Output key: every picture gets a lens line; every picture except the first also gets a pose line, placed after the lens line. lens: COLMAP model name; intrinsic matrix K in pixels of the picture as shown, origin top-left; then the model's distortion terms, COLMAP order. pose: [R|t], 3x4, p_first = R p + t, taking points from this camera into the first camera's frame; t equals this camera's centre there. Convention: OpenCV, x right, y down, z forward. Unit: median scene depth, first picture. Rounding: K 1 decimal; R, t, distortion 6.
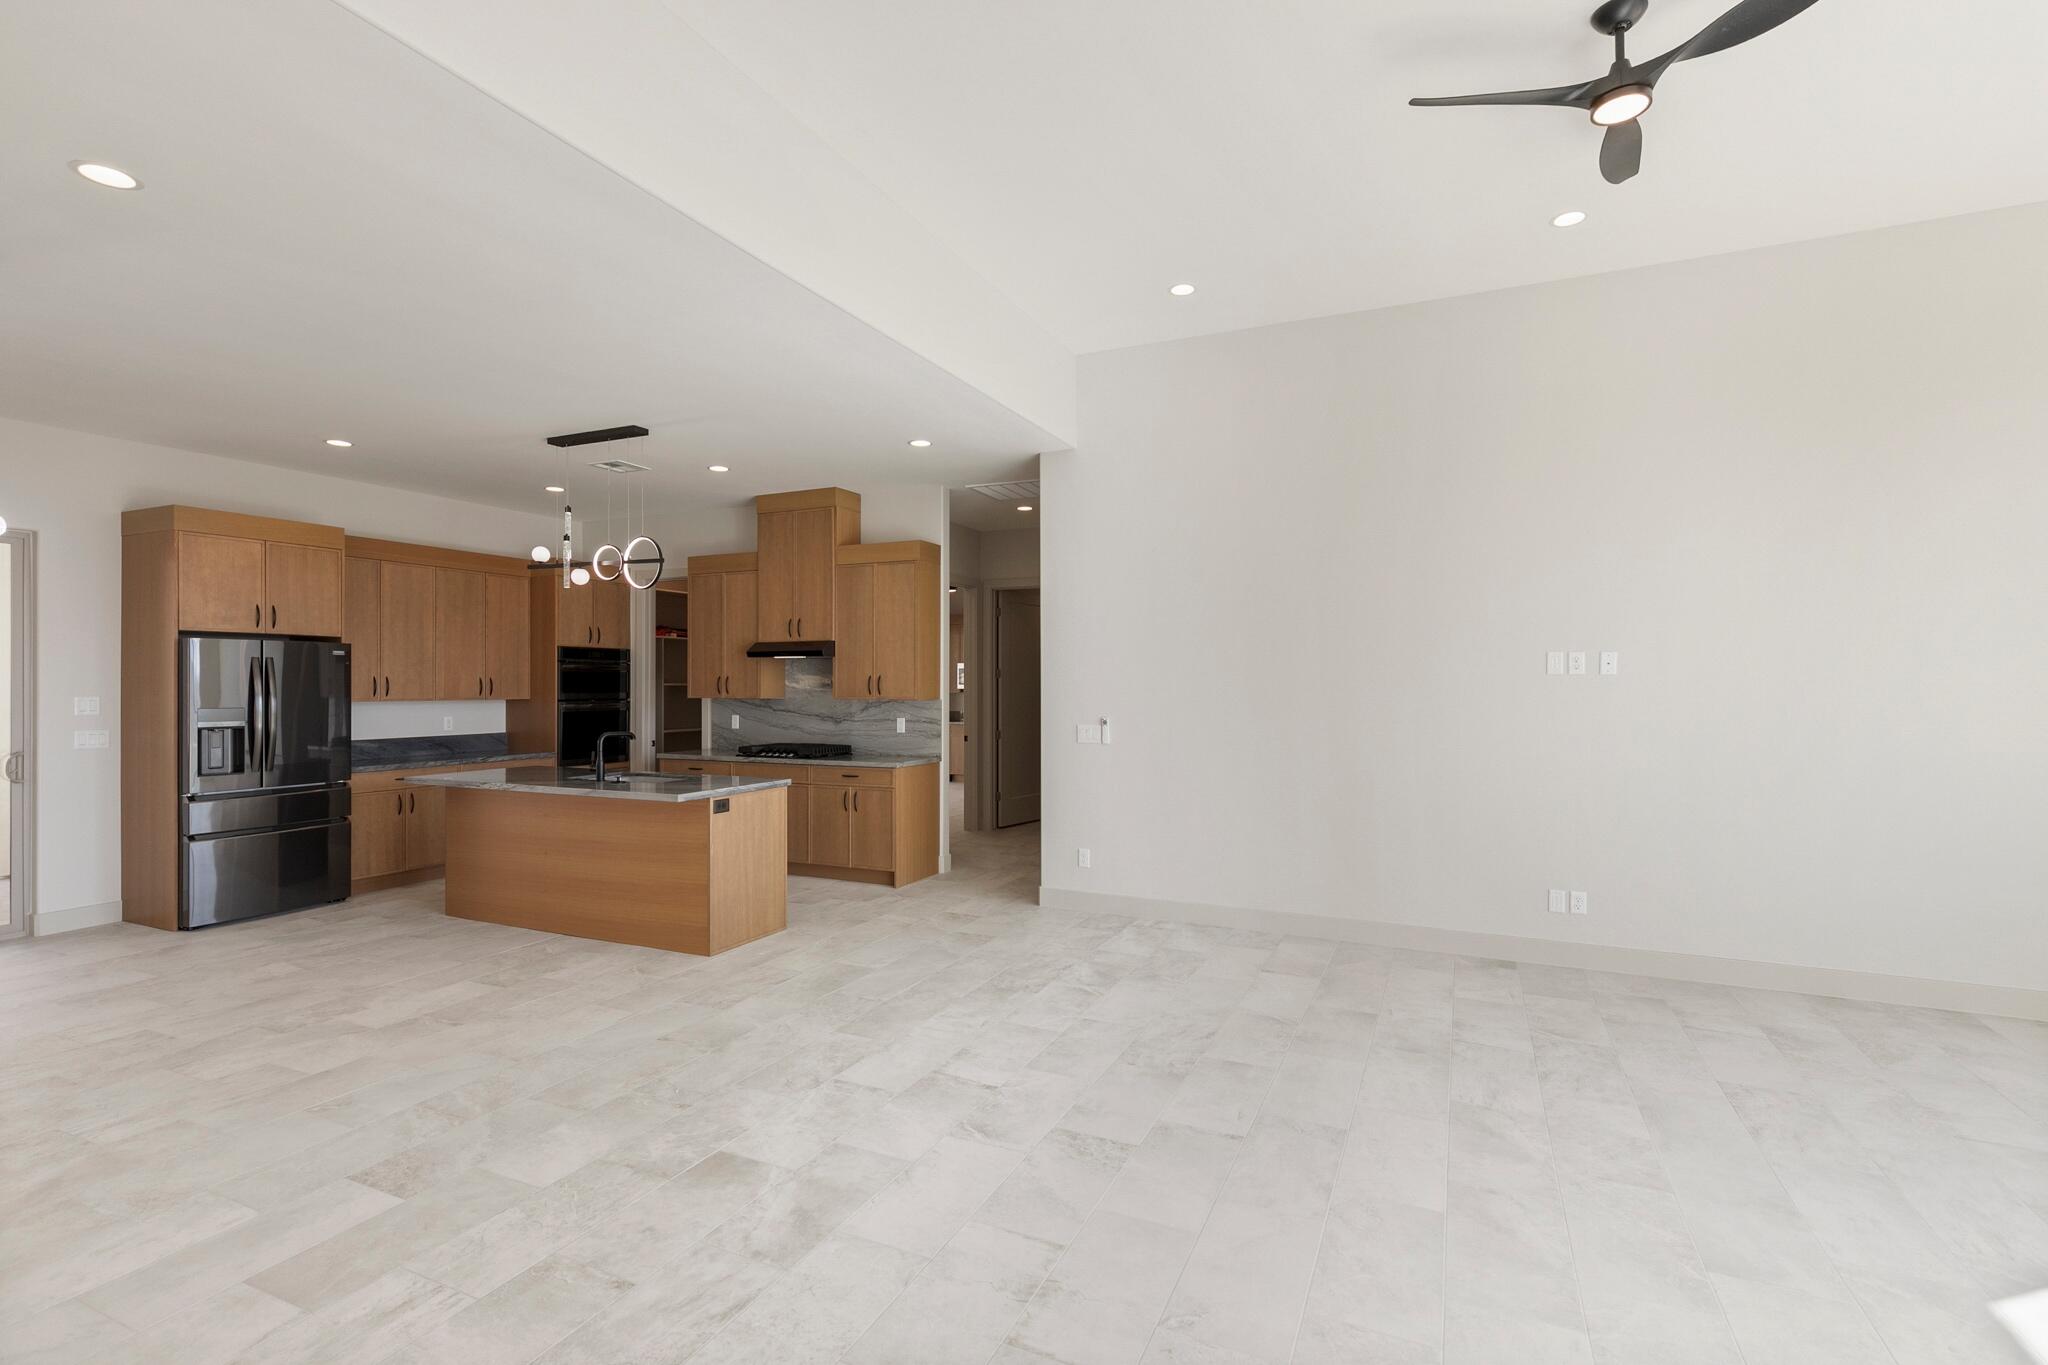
lens RADIAL K [[953.9, 0, 1032.2], [0, 953.9, 691.9], [0, 0, 1]] dist [0.003905, 0.000142]
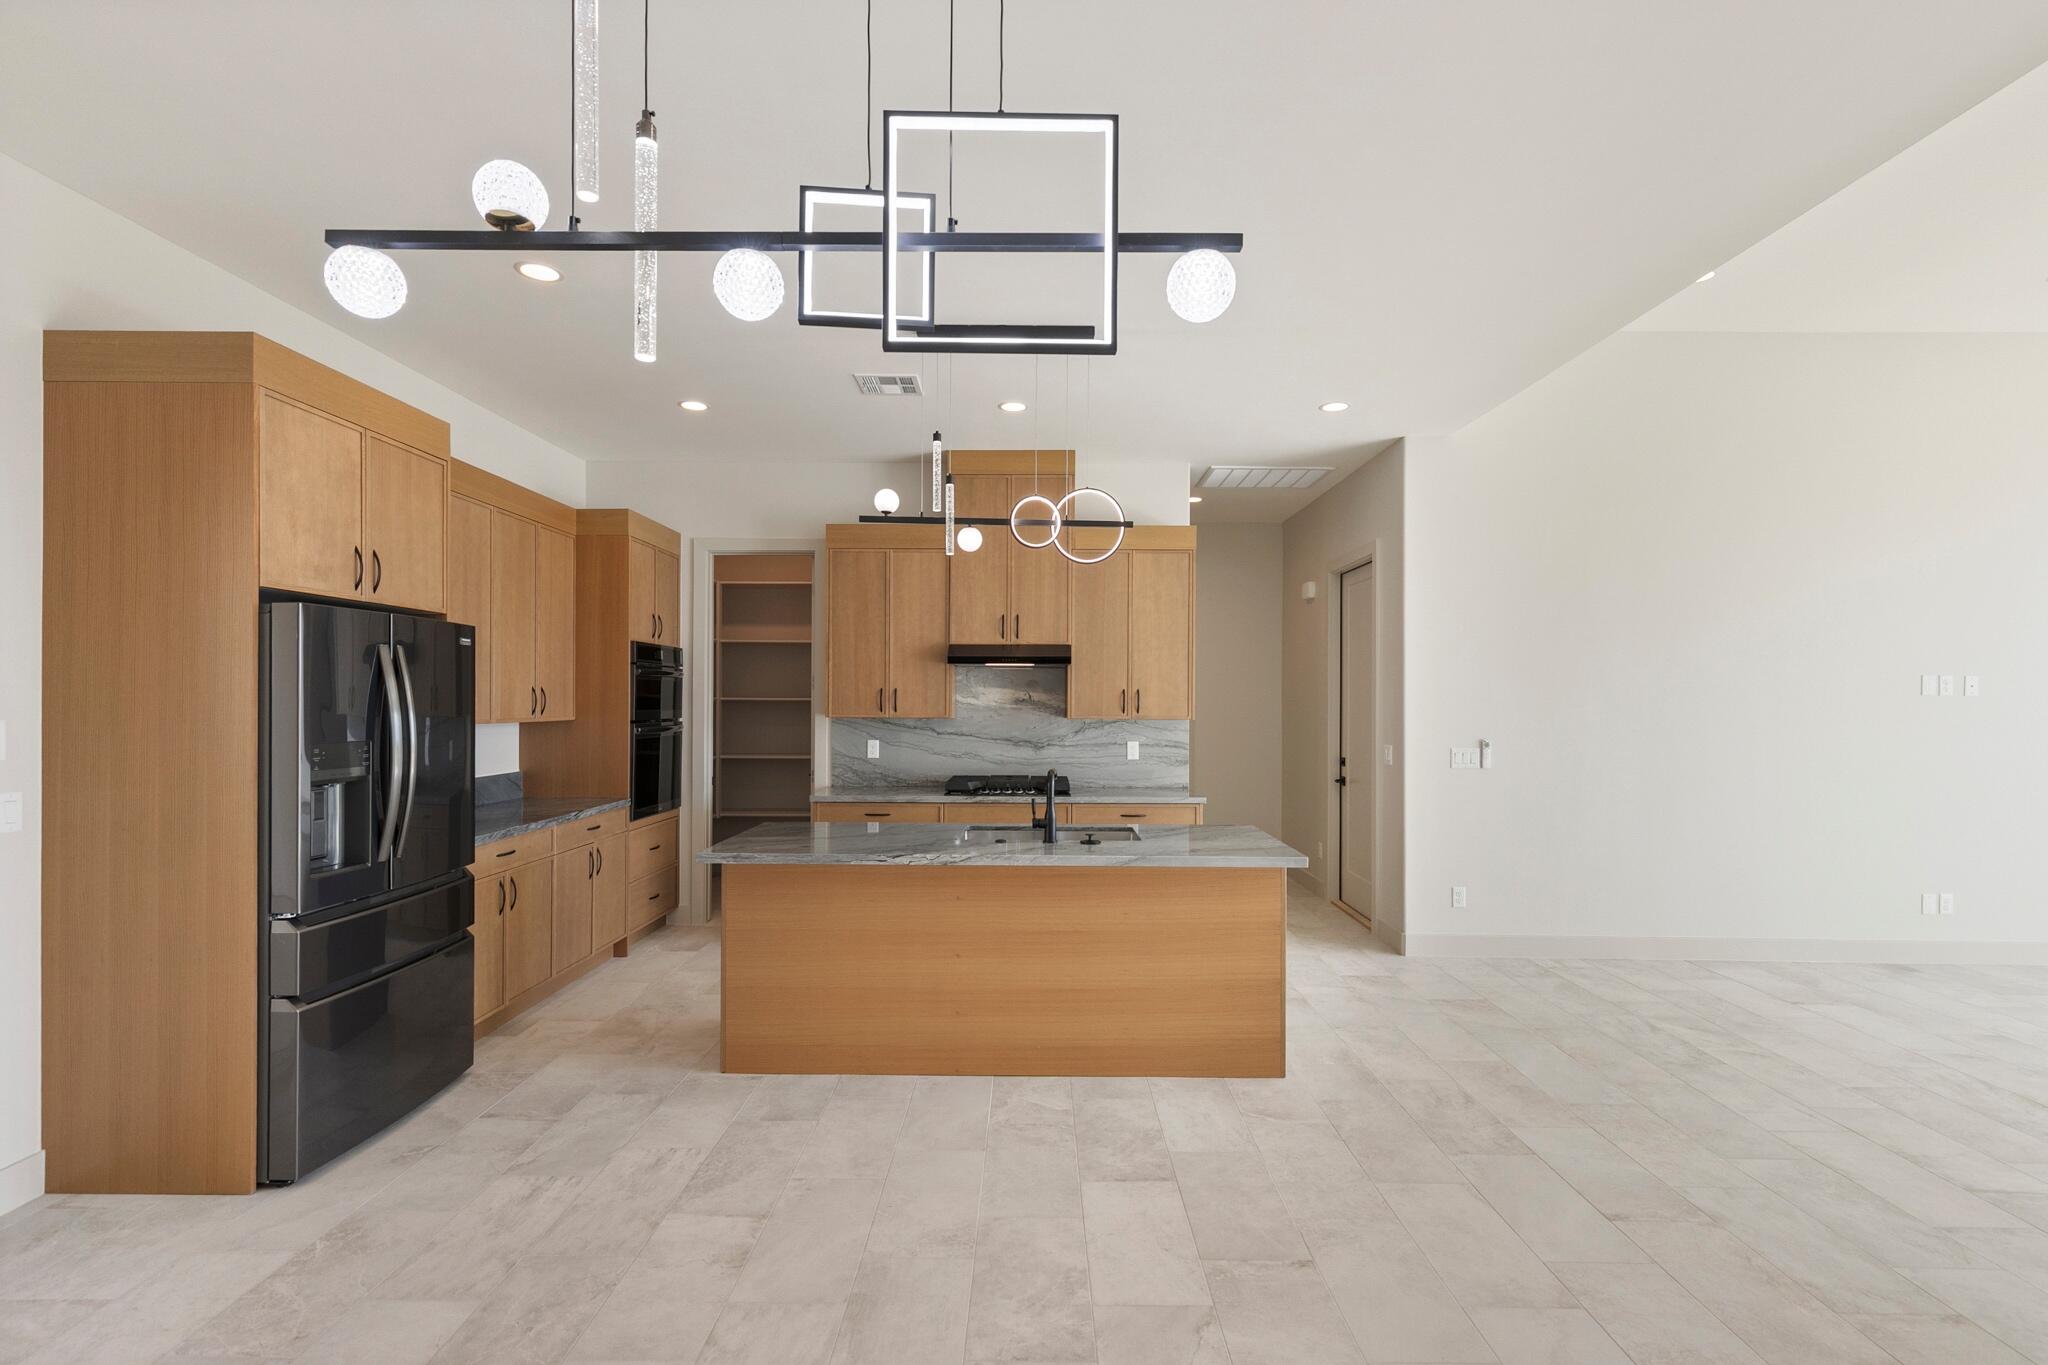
lens RADIAL K [[963.4, 0, 1029.8], [0, 963.4, 710.1], [0, 0, 1]] dist [0.005853, 0.000331]
pose [[0.909424, 0.000326, 0.415869, -0.579847], [-0.001983, 0.999992, 0.003552, -0.002483], [-0.415865, -0.004055, 0.909418, 0.295718]]
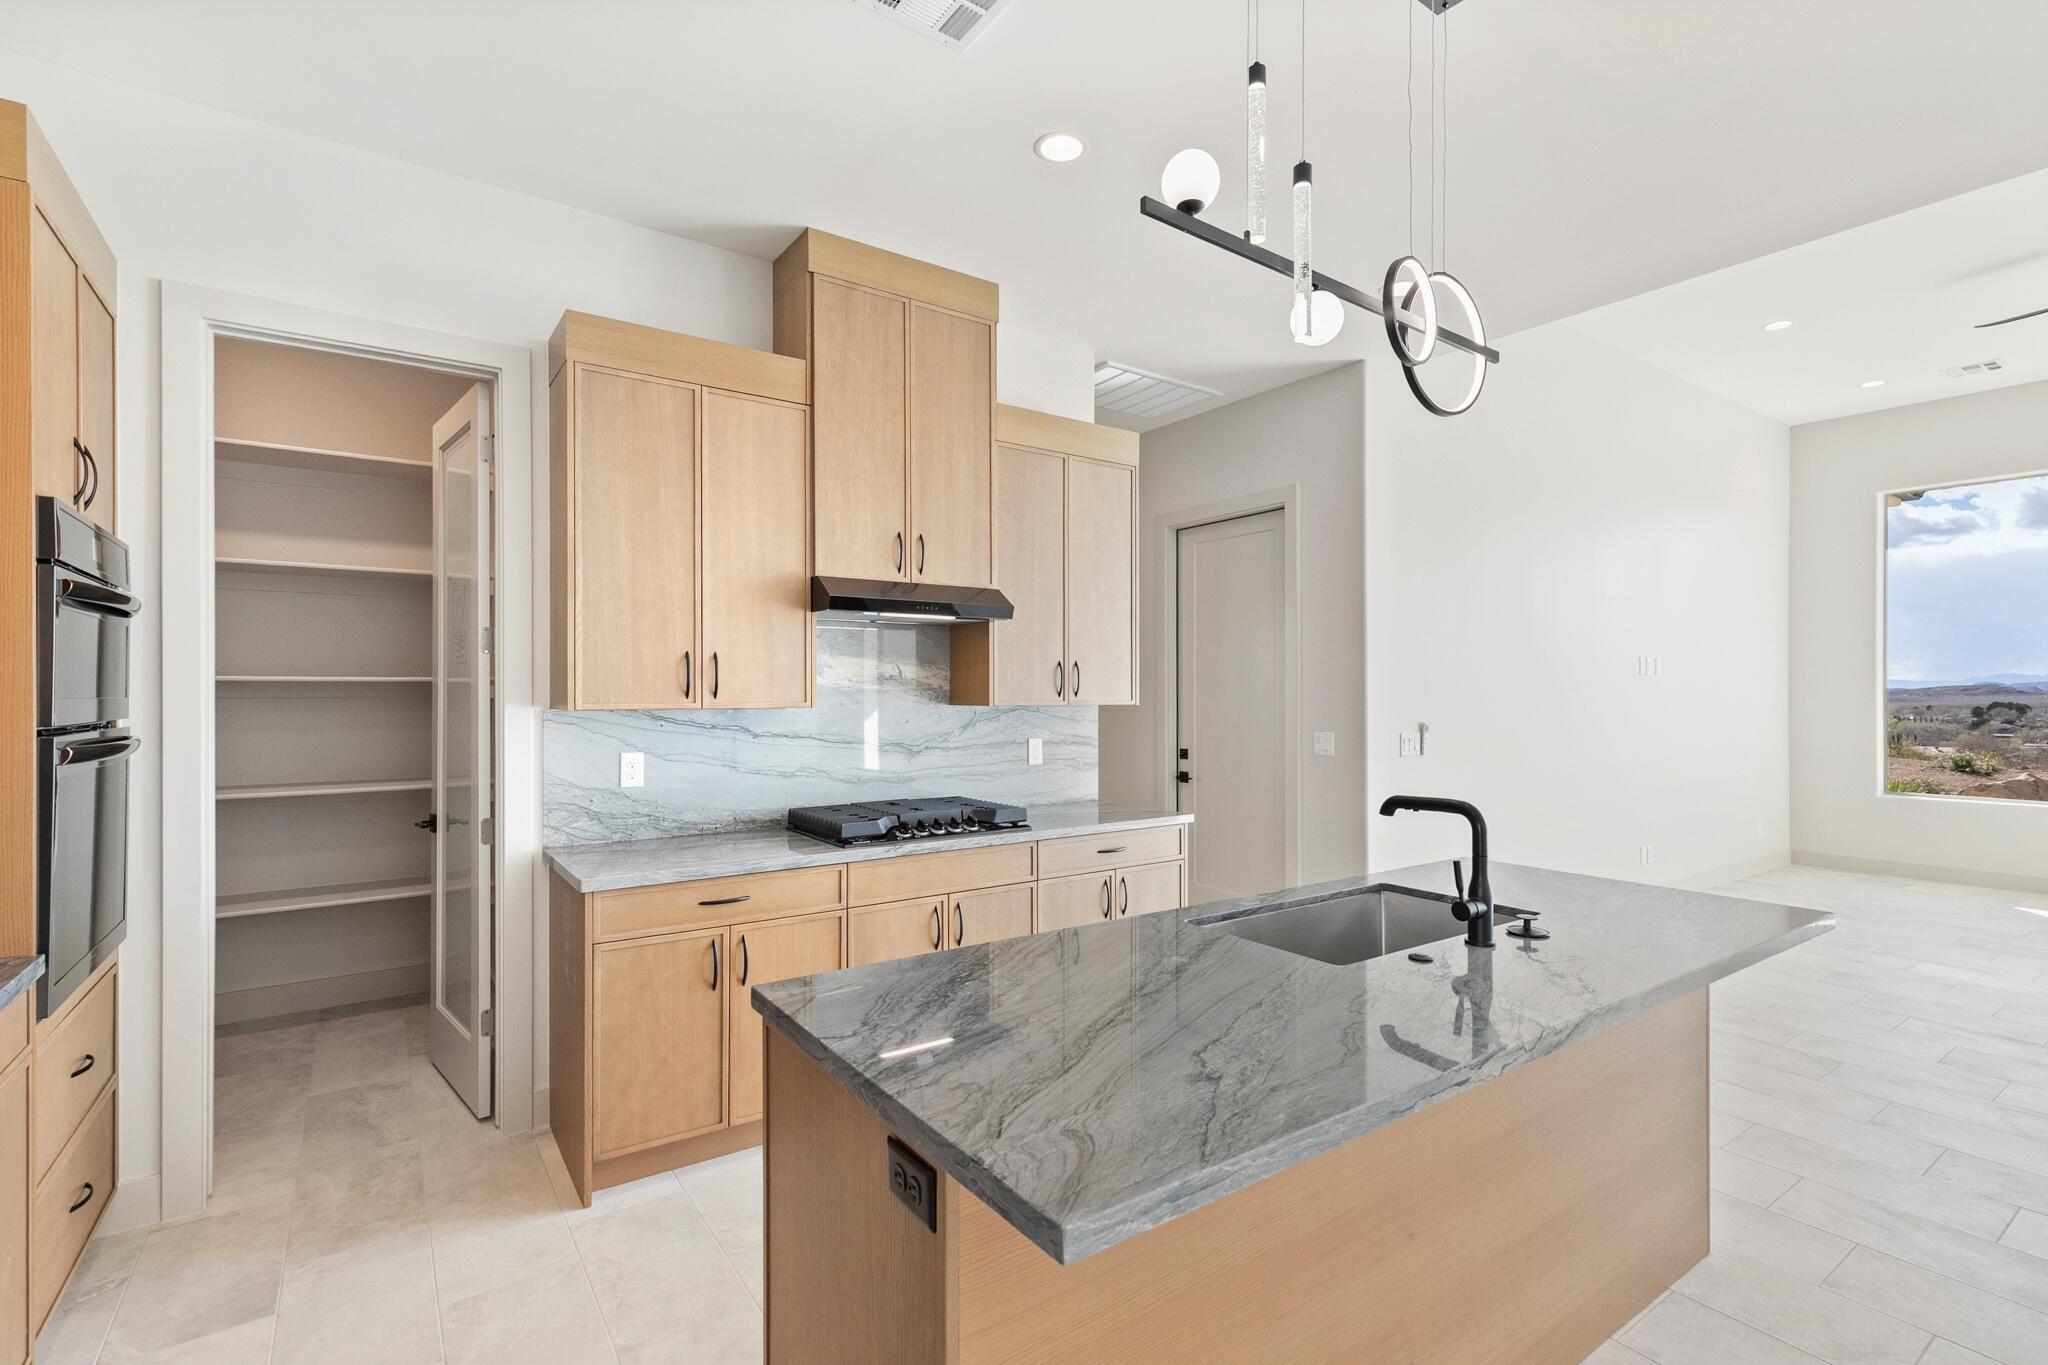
lens RADIAL K [[937.5, 0, 1038.7], [0, 937.5, 695.6], [0, 0, 1]] dist [0.006142, 0.000106]
pose [[0.494315, -0.002425, 0.869279, -0.636998], [0.007077, 0.999974, -0.001235, 0.002909], [-0.869254, 0.006762, 0.494320, 0.749307]]
